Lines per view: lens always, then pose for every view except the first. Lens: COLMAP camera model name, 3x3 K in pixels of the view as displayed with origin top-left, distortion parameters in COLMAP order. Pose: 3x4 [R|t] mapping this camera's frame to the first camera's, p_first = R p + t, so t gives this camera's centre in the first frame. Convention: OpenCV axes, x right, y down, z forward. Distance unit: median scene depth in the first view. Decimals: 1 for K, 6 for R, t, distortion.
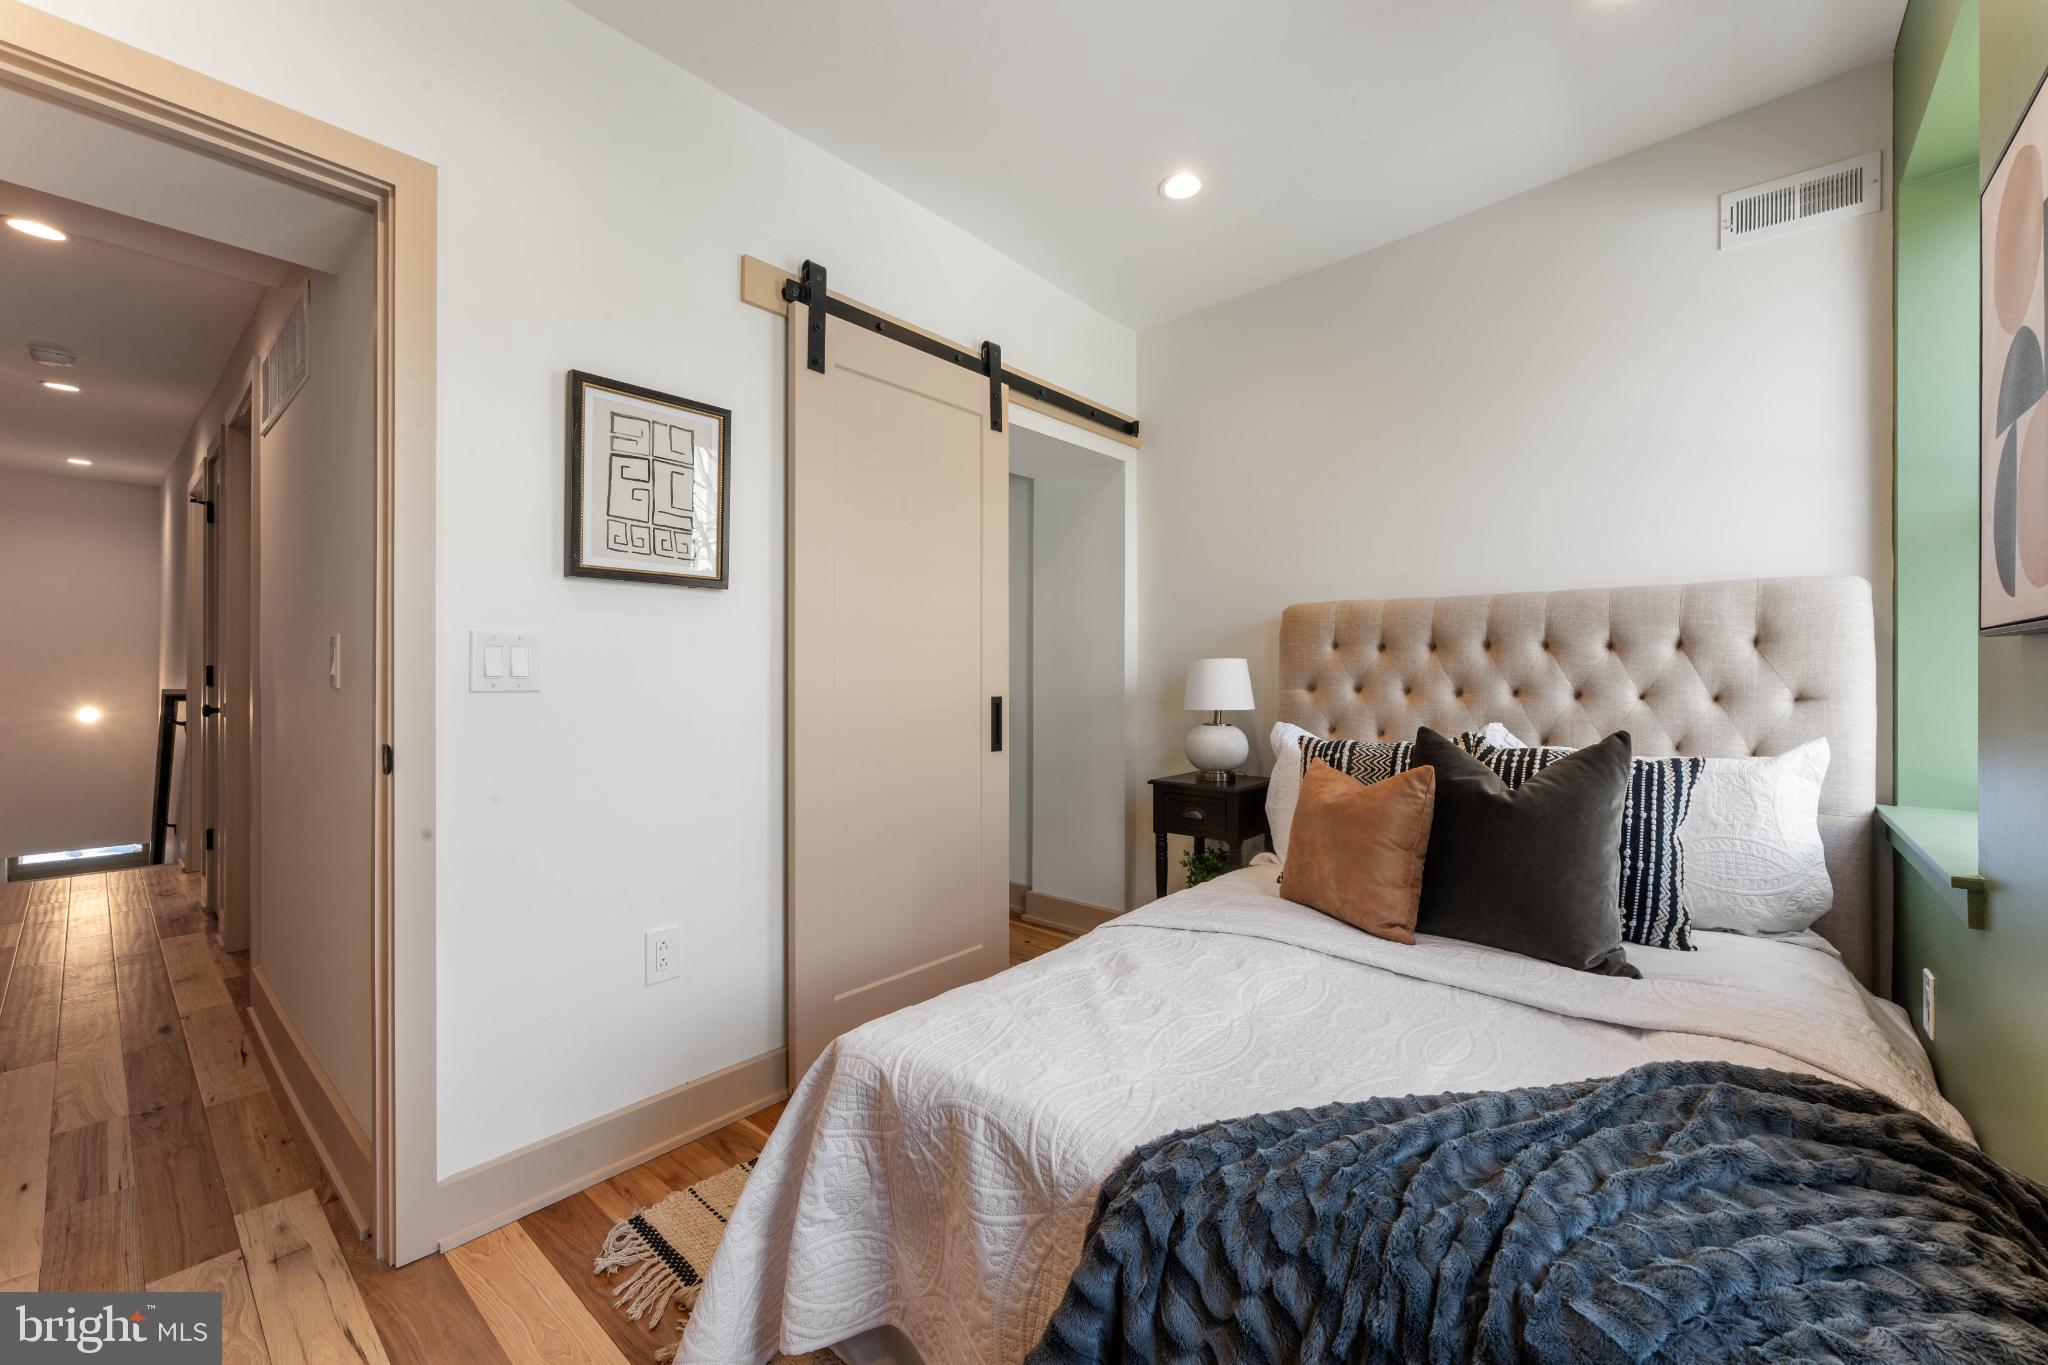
lens RADIAL K [[817.2, 0, 1028.0], [0, 817.2, 680.6], [0, 0, 1]] dist [-0.000420, -0.000072]
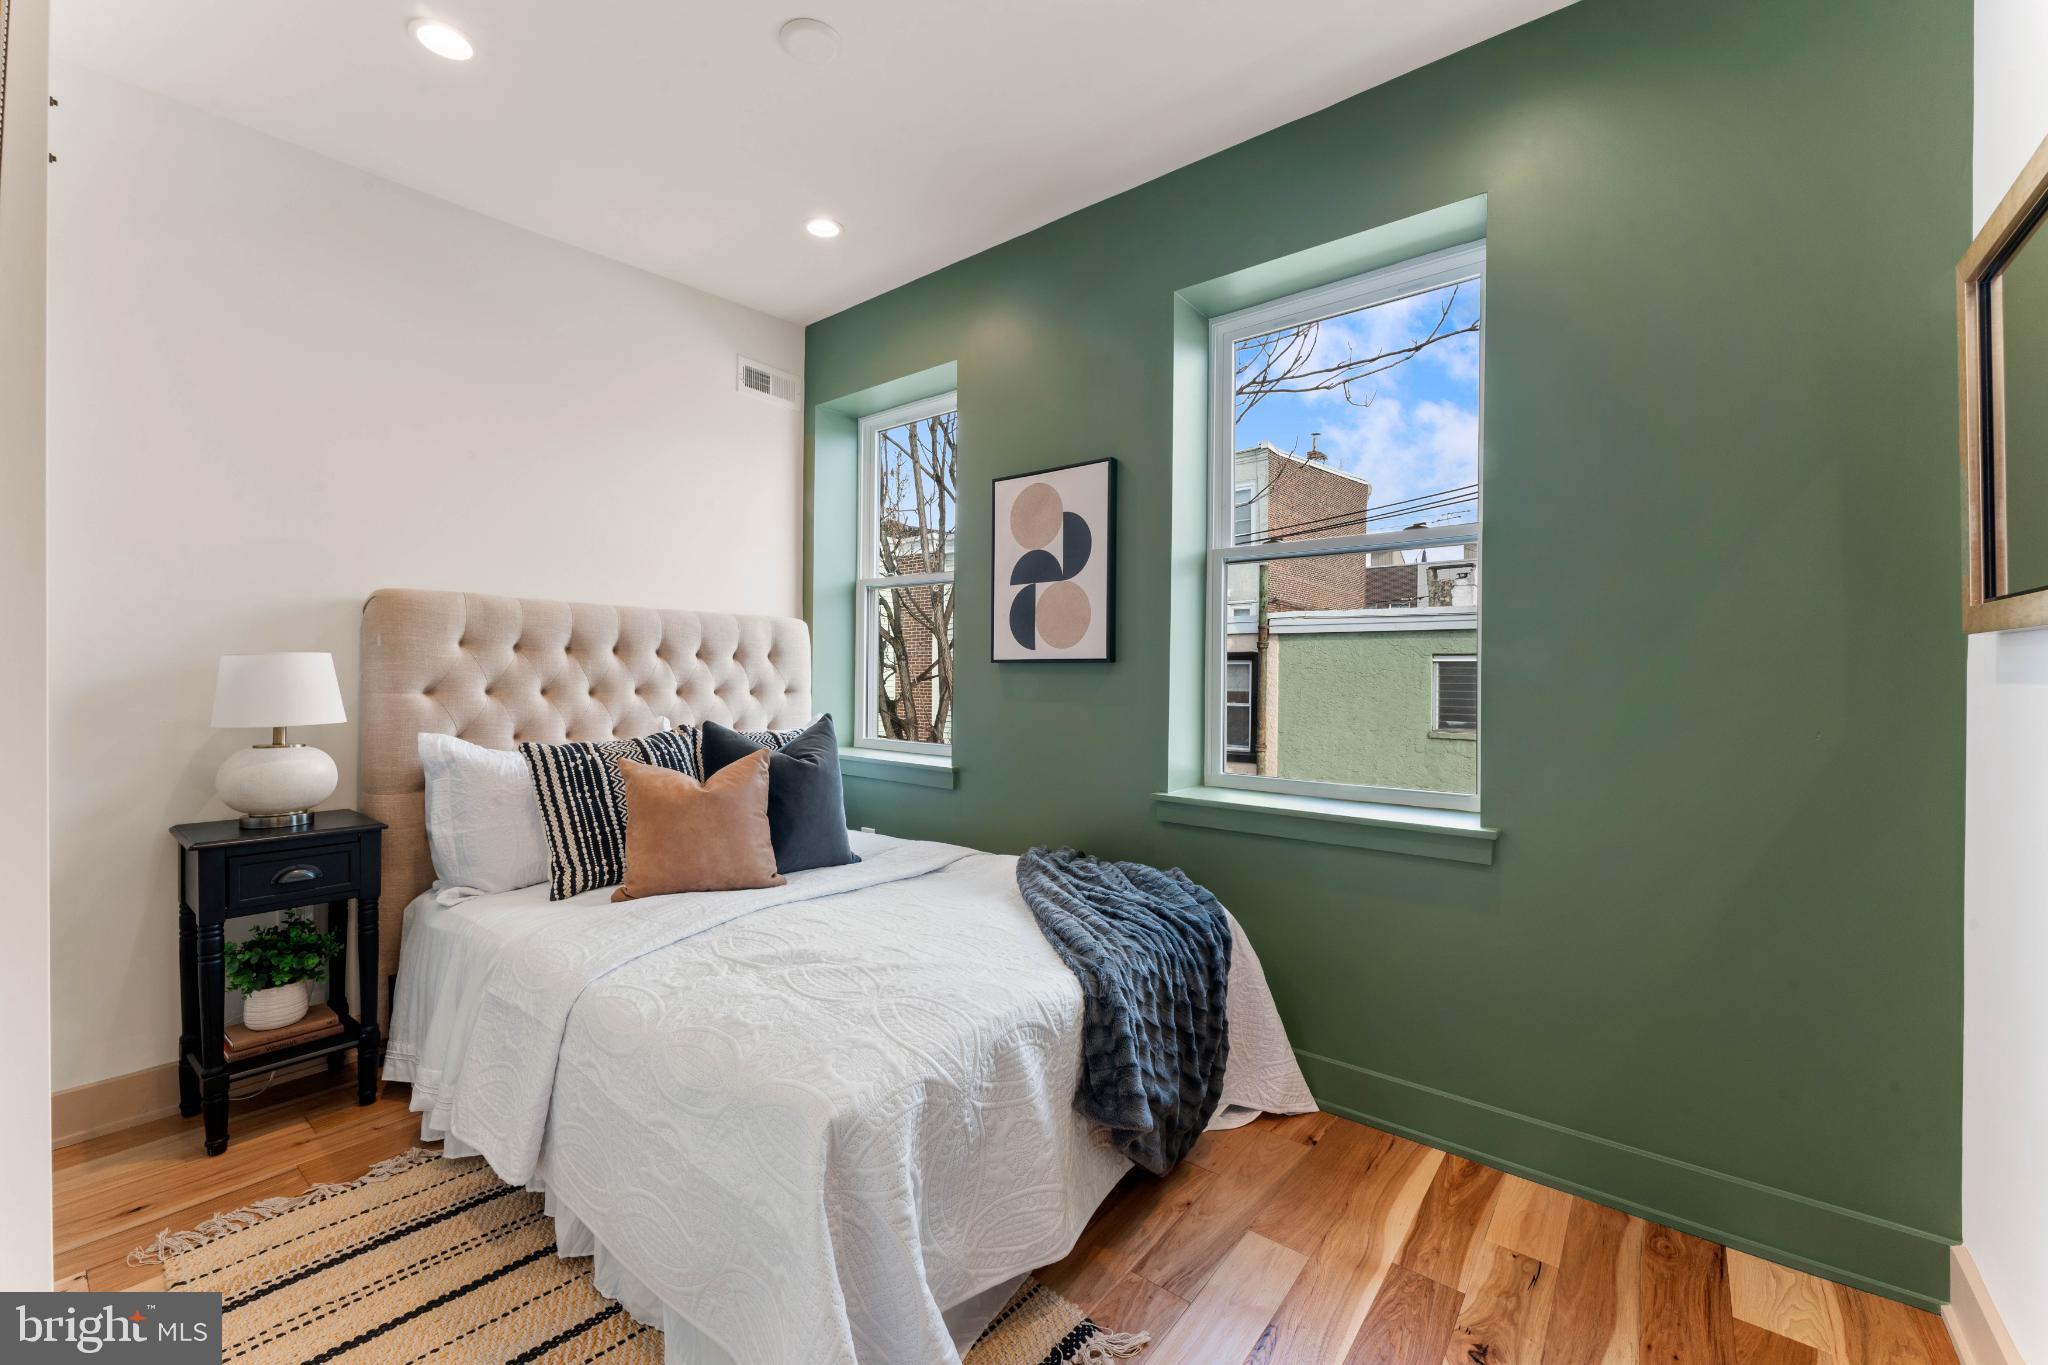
lens RADIAL K [[817.2, 0, 1028.0], [0, 817.2, 680.6], [0, 0, 1]] dist [-0.000420, -0.000072]
pose [[-0.035037, -0.009724, 0.999339, -0.635809], [-0.001265, 0.999952, 0.009685, -0.013597], [-0.999385, -0.000924, -0.035048, 0.487776]]
